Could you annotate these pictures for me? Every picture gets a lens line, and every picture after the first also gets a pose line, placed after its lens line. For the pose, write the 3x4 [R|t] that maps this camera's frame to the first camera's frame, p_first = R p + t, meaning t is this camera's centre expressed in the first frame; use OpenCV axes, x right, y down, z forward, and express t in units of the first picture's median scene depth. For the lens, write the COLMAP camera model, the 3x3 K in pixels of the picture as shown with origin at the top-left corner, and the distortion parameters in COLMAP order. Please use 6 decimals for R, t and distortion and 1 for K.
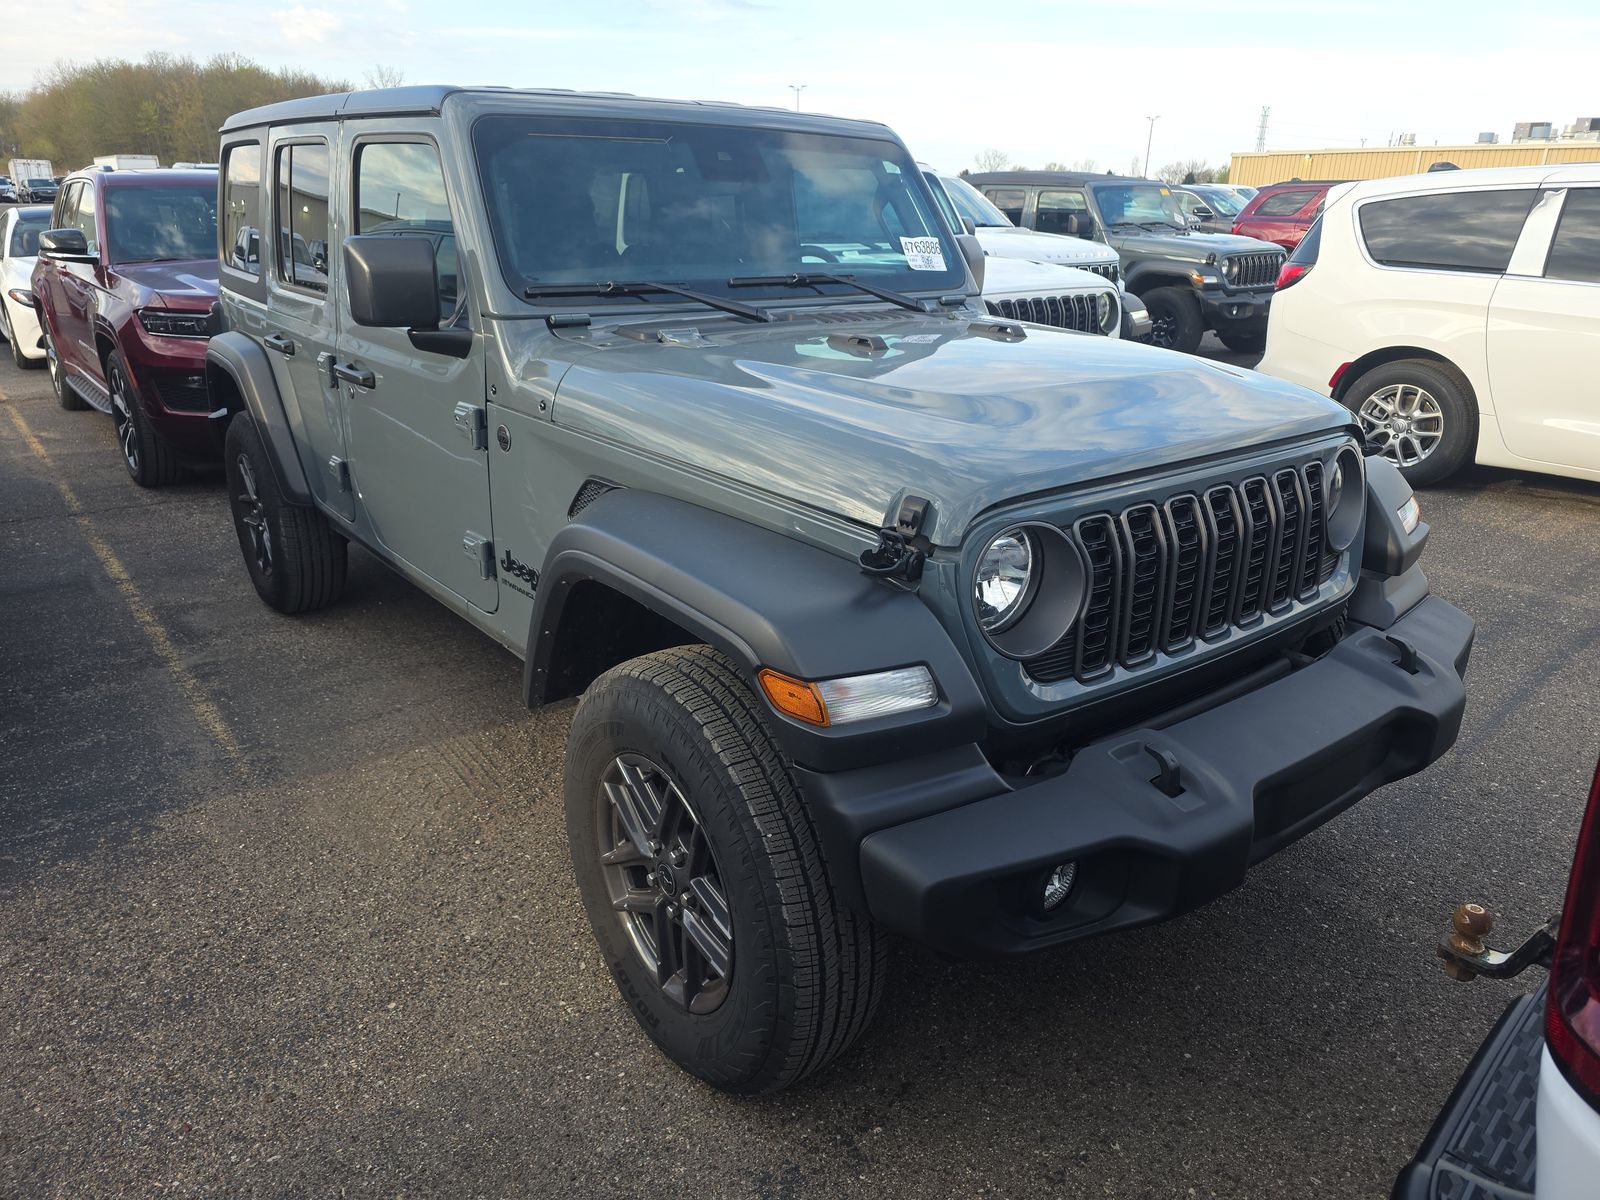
lens RADIAL K [[1069.7, 0, 808.8], [0, 1069.7, 598.5], [0, 0, 1]] dist [0.046560, -0.043081]
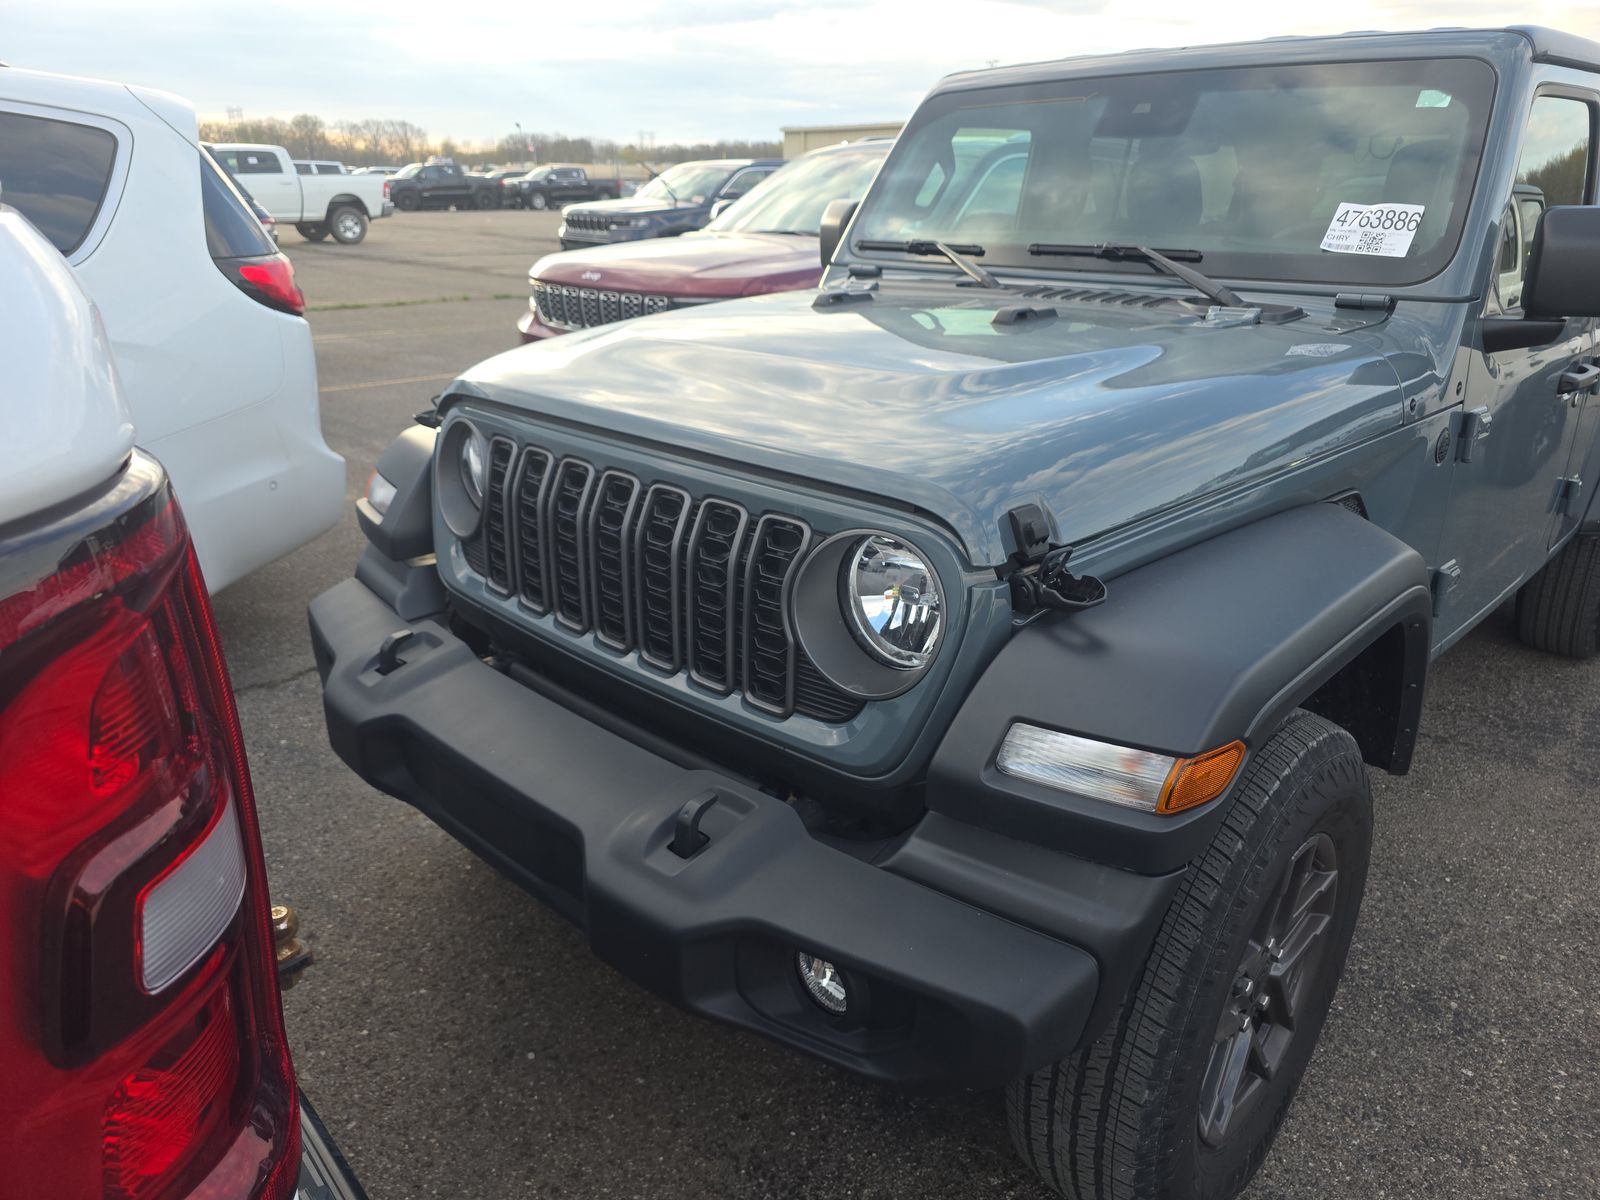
lens RADIAL K [[1069.7, 0, 785.5], [0, 1069.7, 592.7], [0, 0, 1]] dist [0.046560, -0.043081]
pose [[0.099722, 0.274796, -0.956317, 1.221254], [-0.290448, 0.927289, 0.236168, -0.251592], [0.951680, 0.254209, 0.172285, 0.994781]]
